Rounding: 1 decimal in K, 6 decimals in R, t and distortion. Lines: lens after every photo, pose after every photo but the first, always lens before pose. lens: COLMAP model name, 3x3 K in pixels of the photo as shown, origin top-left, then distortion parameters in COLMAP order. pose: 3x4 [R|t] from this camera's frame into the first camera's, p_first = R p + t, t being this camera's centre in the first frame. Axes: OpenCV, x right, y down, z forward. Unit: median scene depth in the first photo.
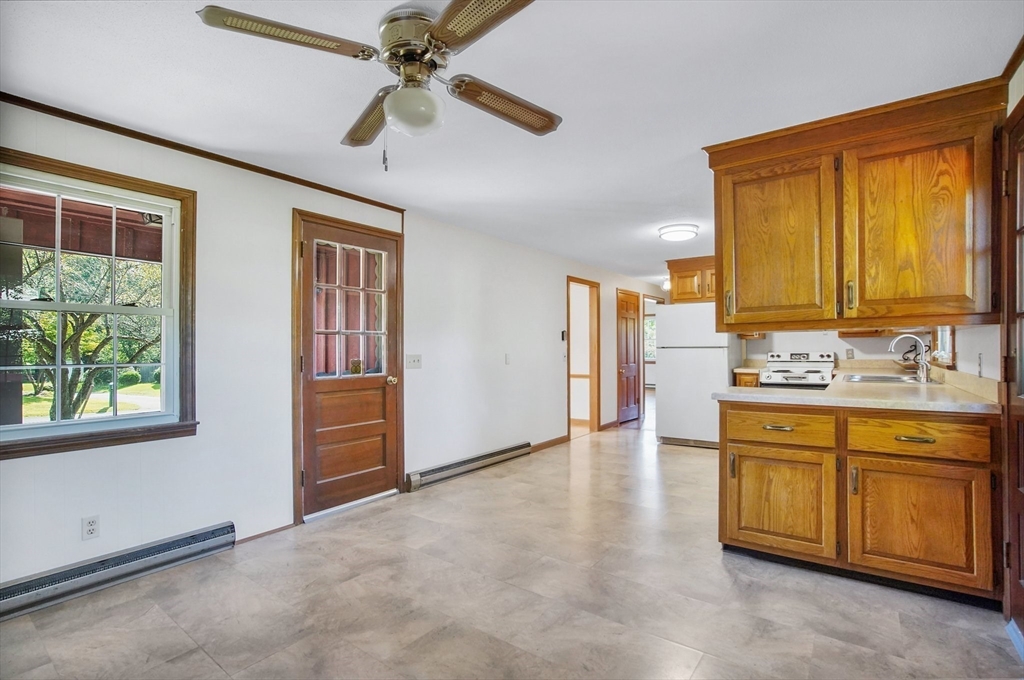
lens RADIAL K [[483.5, 0, 499.5], [0, 483.5, 345.7], [0, 0, 1]] dist [-0.053524, 0.024523]
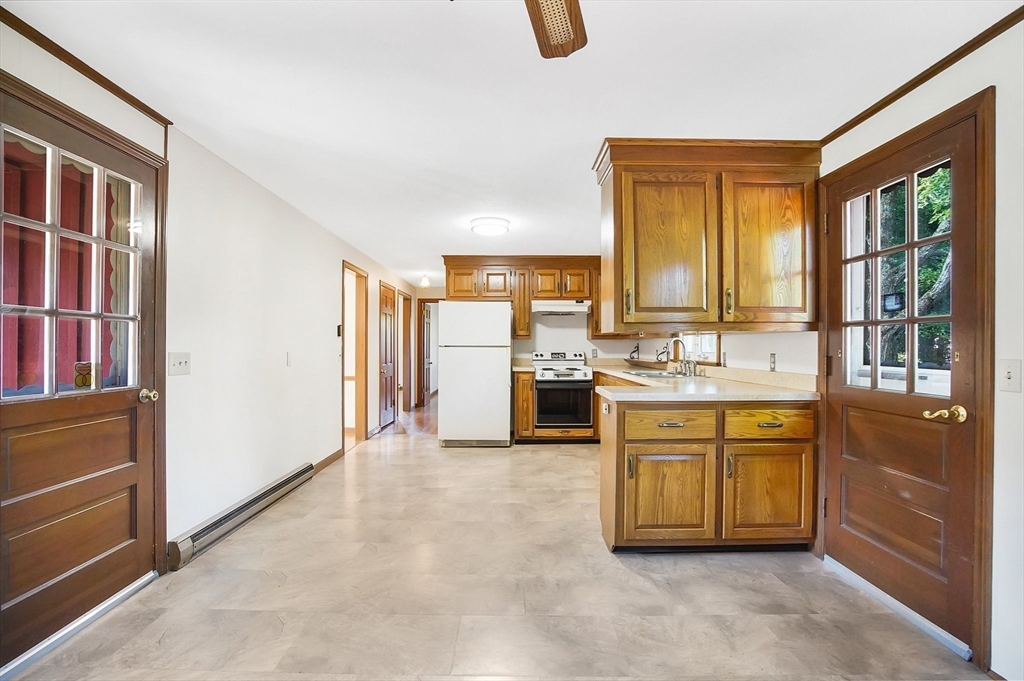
lens RADIAL K [[483.8, 0, 508.0], [0, 483.8, 347.3], [0, 0, 1]] dist [-0.041830, 0.013620]
pose [[0.798322, 0.008789, 0.602167, -0.328125], [-0.012427, 0.999921, 0.001880, 0.005896], [-0.602103, -0.008984, 0.798368, 0.365375]]
